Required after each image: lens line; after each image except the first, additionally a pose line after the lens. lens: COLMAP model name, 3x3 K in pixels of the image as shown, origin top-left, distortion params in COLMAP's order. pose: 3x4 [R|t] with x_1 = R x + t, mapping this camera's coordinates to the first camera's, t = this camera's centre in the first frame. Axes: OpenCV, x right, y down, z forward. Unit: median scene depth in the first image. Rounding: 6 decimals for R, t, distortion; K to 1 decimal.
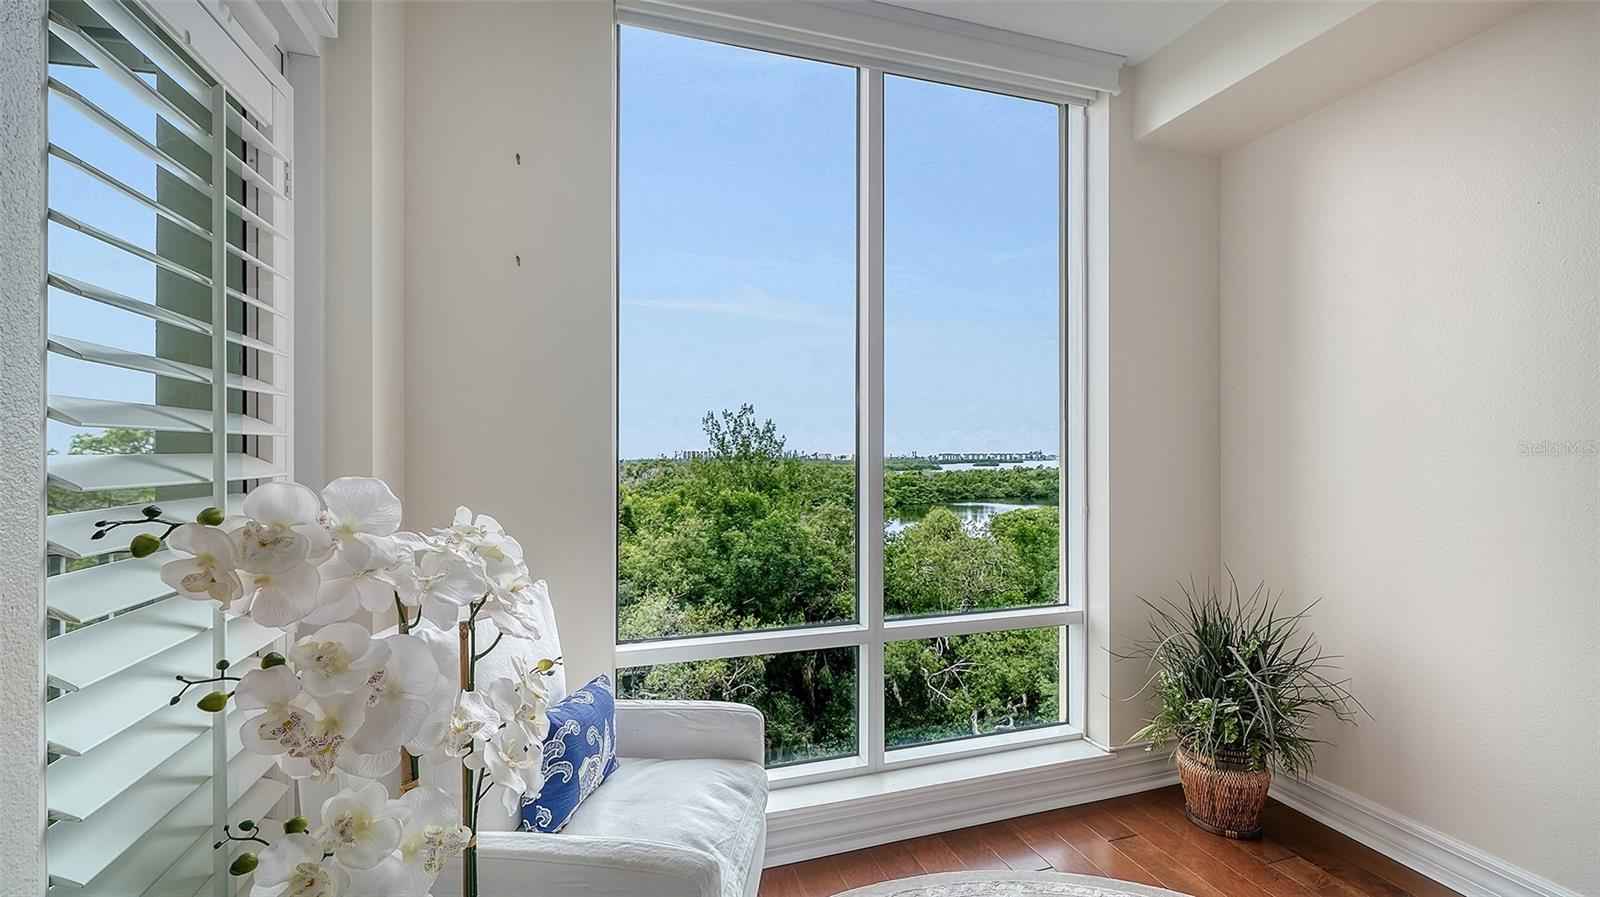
lens RADIAL K [[653.4, 0, 801.0], [0, 653.4, 455.9], [0, 0, 1]] dist [0.002174, 0.000132]
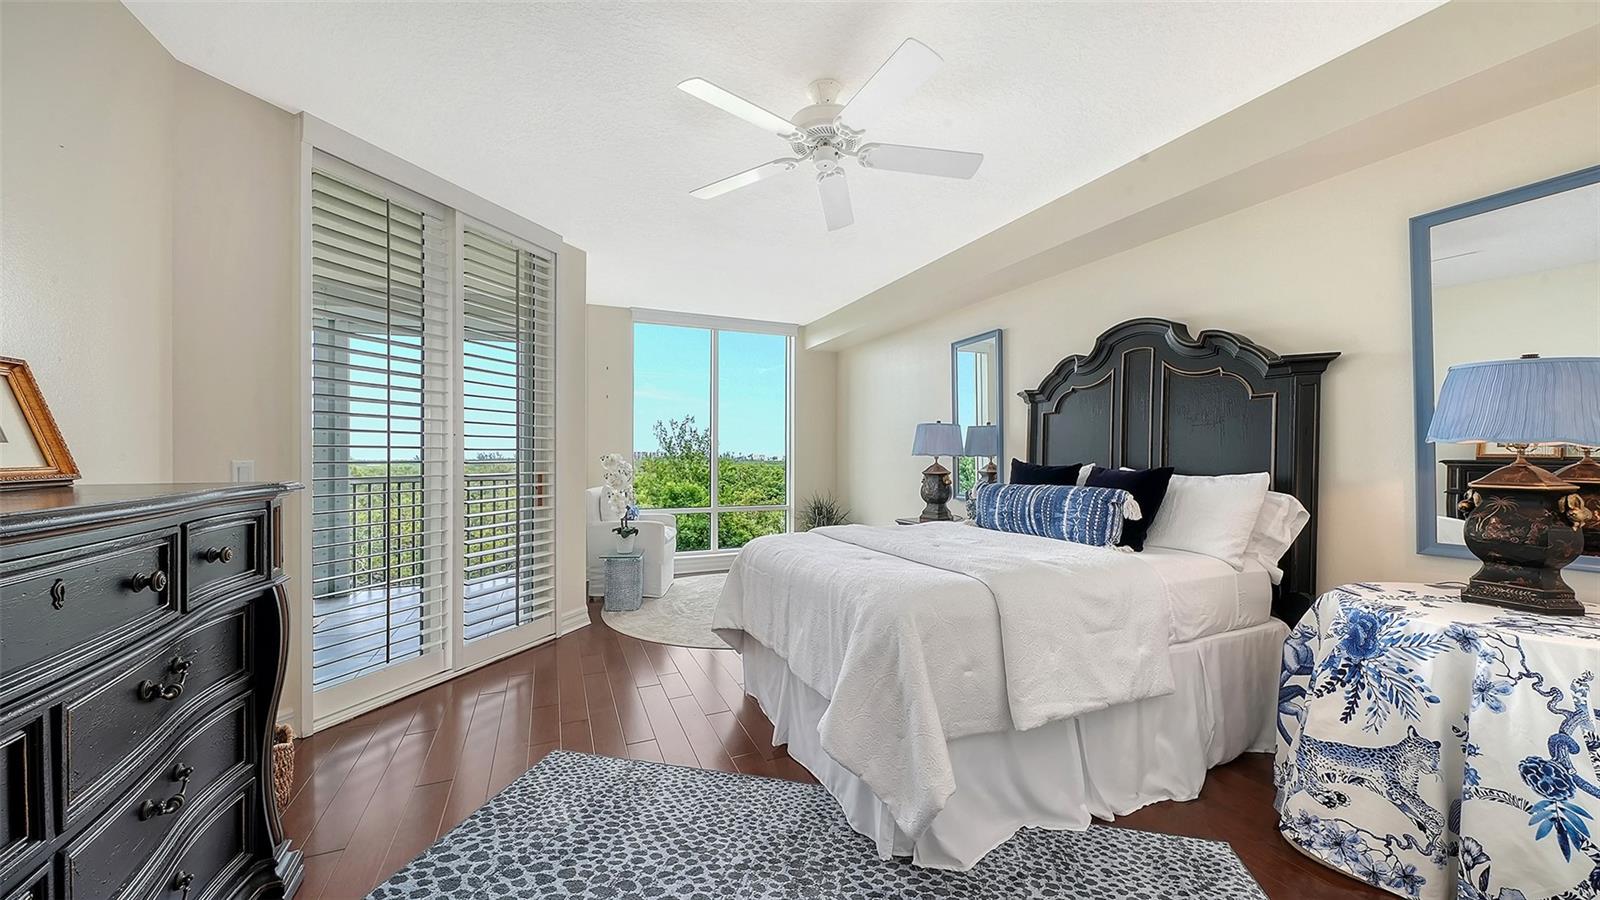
lens RADIAL K [[557.6, 0, 809.8], [0, 557.6, 451.5], [0, 0, 1]] dist [-0.003341, -0.000278]
pose [[0.991996, 0.009096, 0.125938, 0.016089], [-0.007778, 0.999910, -0.010956, 0.001780], [-0.126026, 0.009889, 0.991978, -0.120613]]
